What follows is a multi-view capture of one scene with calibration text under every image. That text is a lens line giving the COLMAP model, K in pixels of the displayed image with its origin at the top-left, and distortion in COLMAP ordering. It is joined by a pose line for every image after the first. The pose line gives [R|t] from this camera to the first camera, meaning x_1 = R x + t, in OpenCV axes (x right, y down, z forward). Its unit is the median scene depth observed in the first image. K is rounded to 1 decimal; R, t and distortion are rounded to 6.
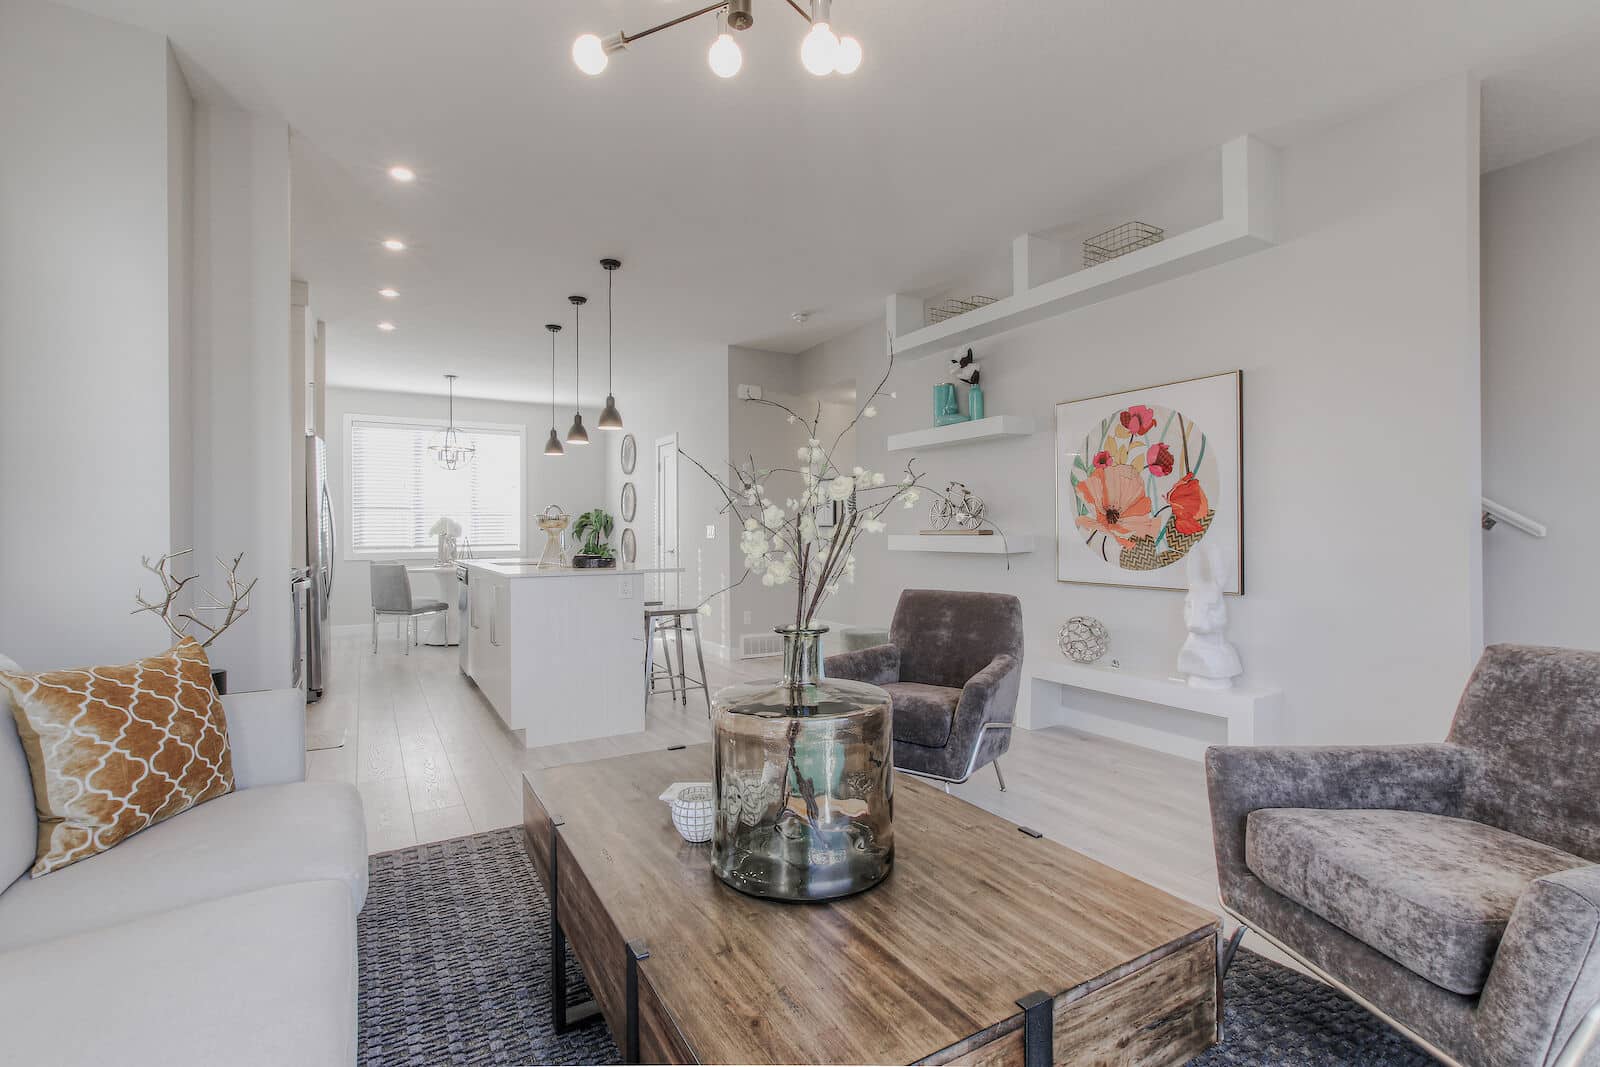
lens RADIAL K [[728.4, 0, 796.2], [0, 728.4, 533.3], [0, 0, 1]] dist [0.001185, 0.000268]
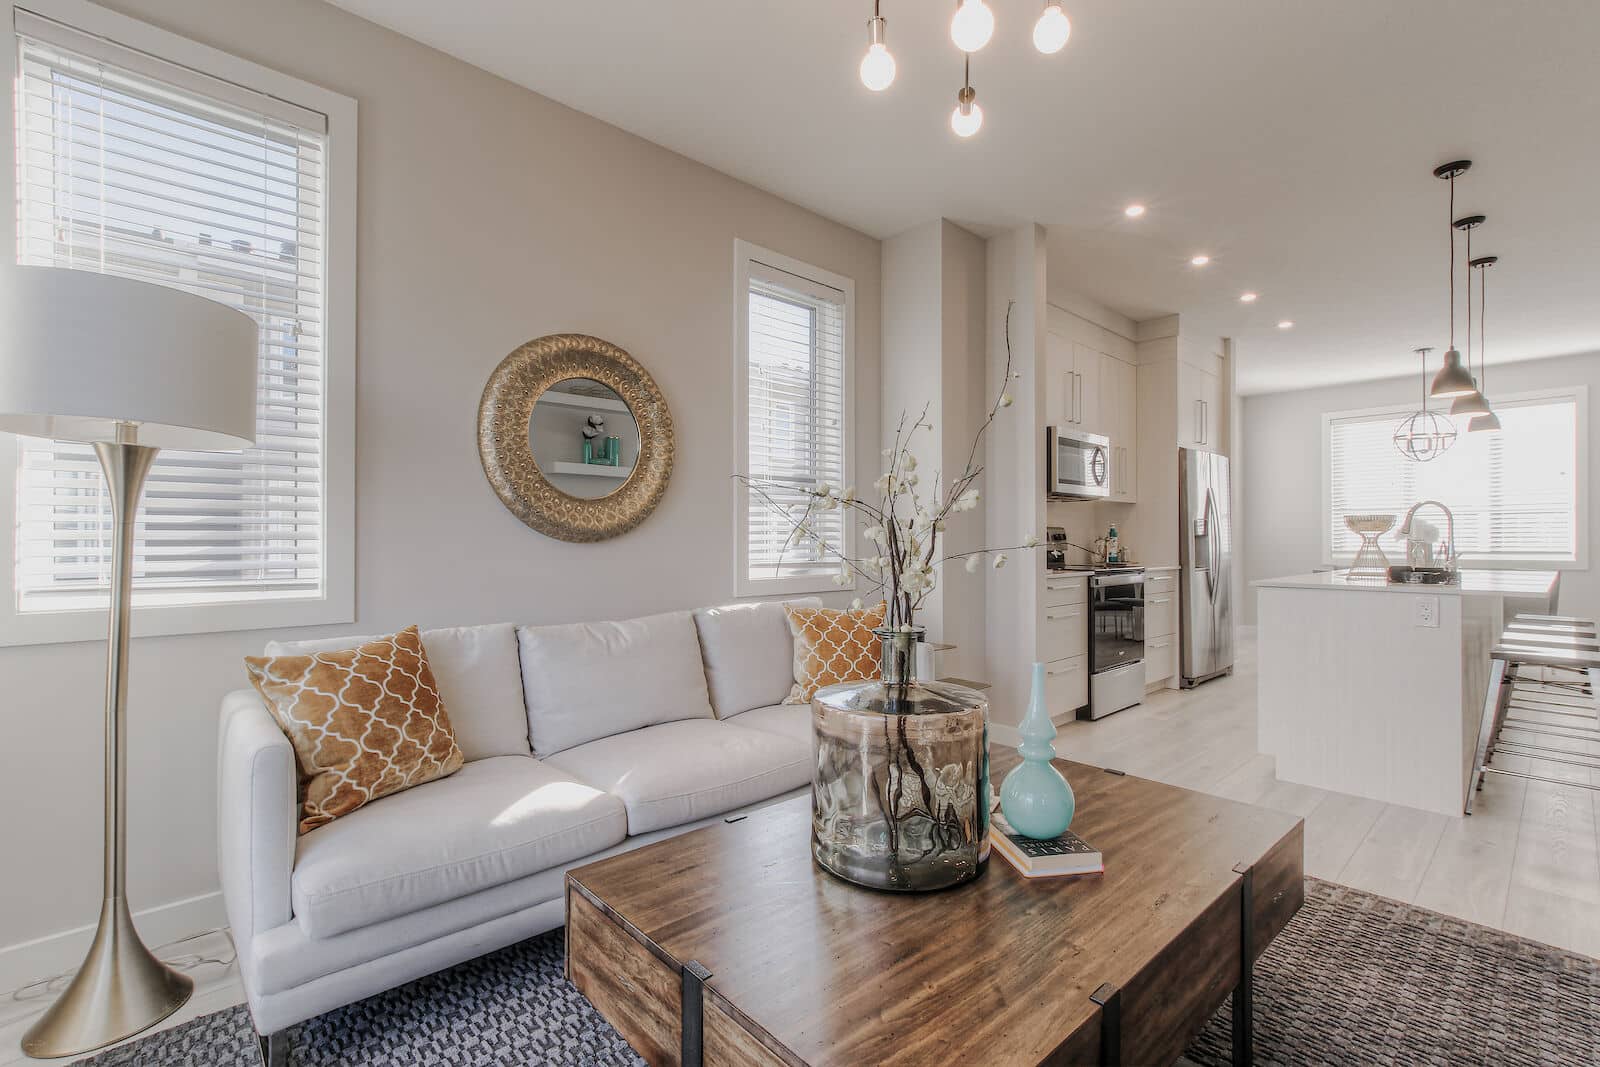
lens RADIAL K [[730.0, 0, 804.0], [0, 730.0, 536.7], [0, 0, 1]] dist [-0.000614, -0.000045]
pose [[0.209718, 0.003326, -0.977756, 0.196367], [-0.002447, 0.999993, 0.002877, -0.001468], [0.977759, 0.001789, 0.209724, 0.128120]]
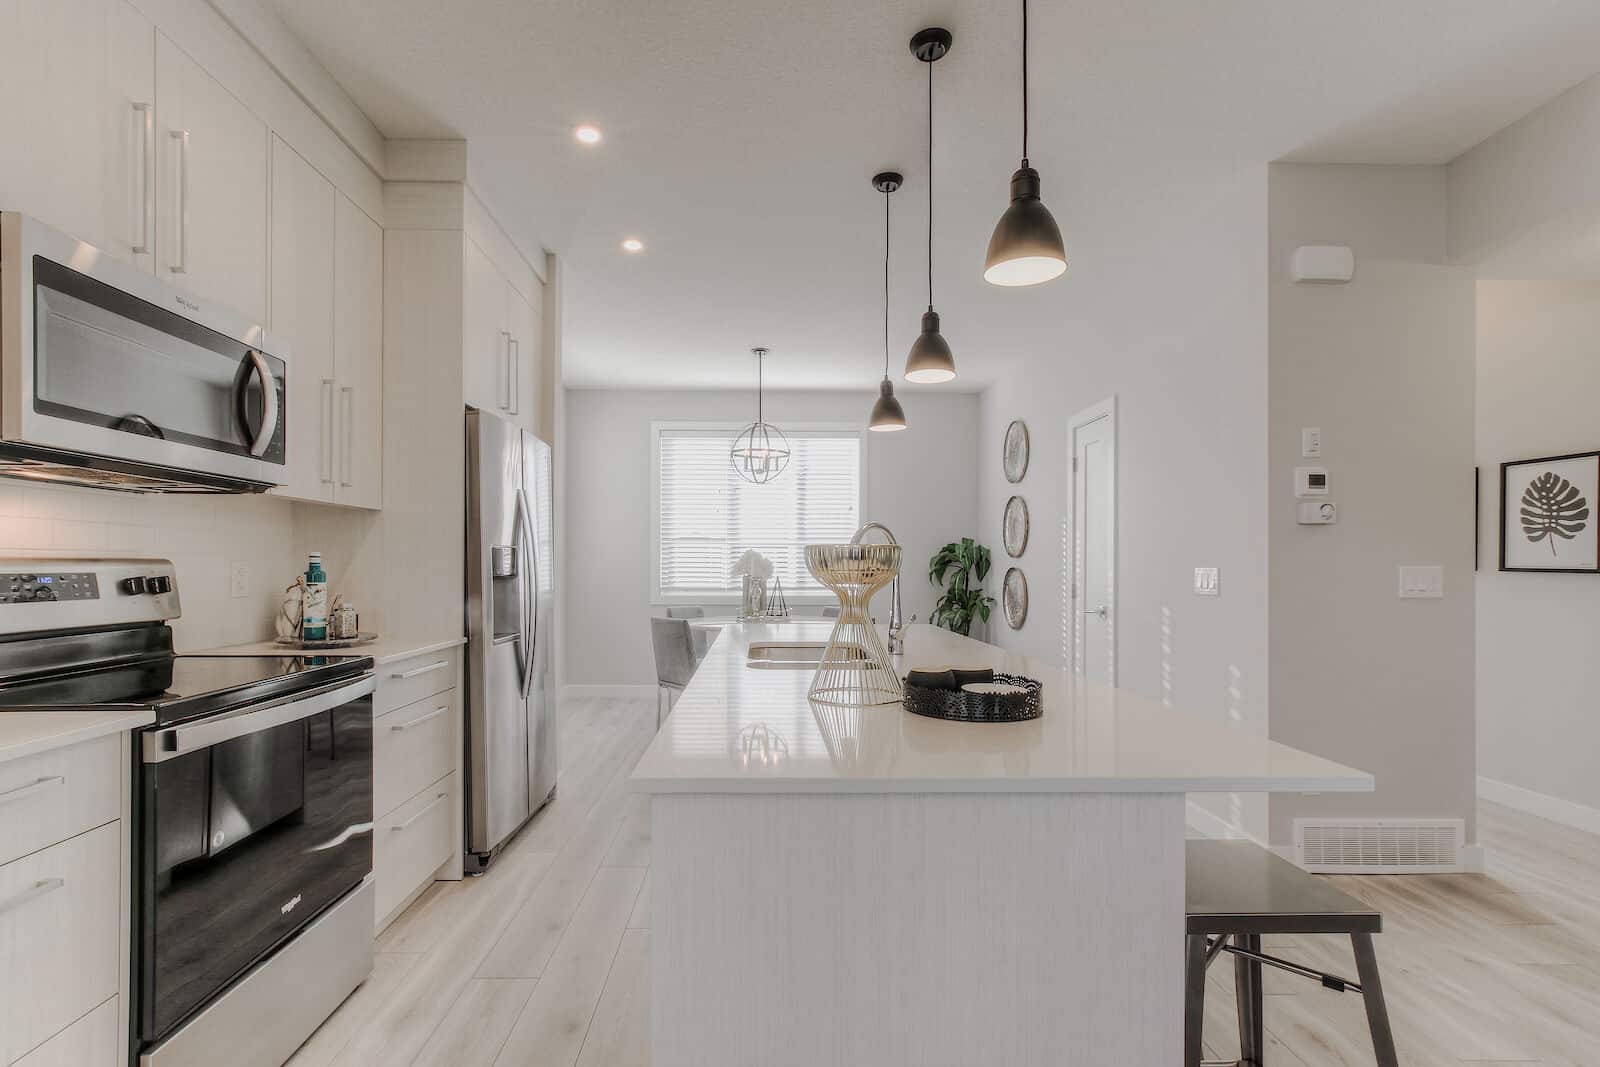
lens RADIAL K [[713.7, 0, 762.8], [0, 713.7, 562.2], [0, 0, 1]] dist [-0.015850, -0.000144]
pose [[0.858284, 0.006636, -0.513133, -0.116853], [-0.008898, 0.999959, -0.001952, -0.009740], [0.513098, 0.006241, 0.858307, 0.410252]]
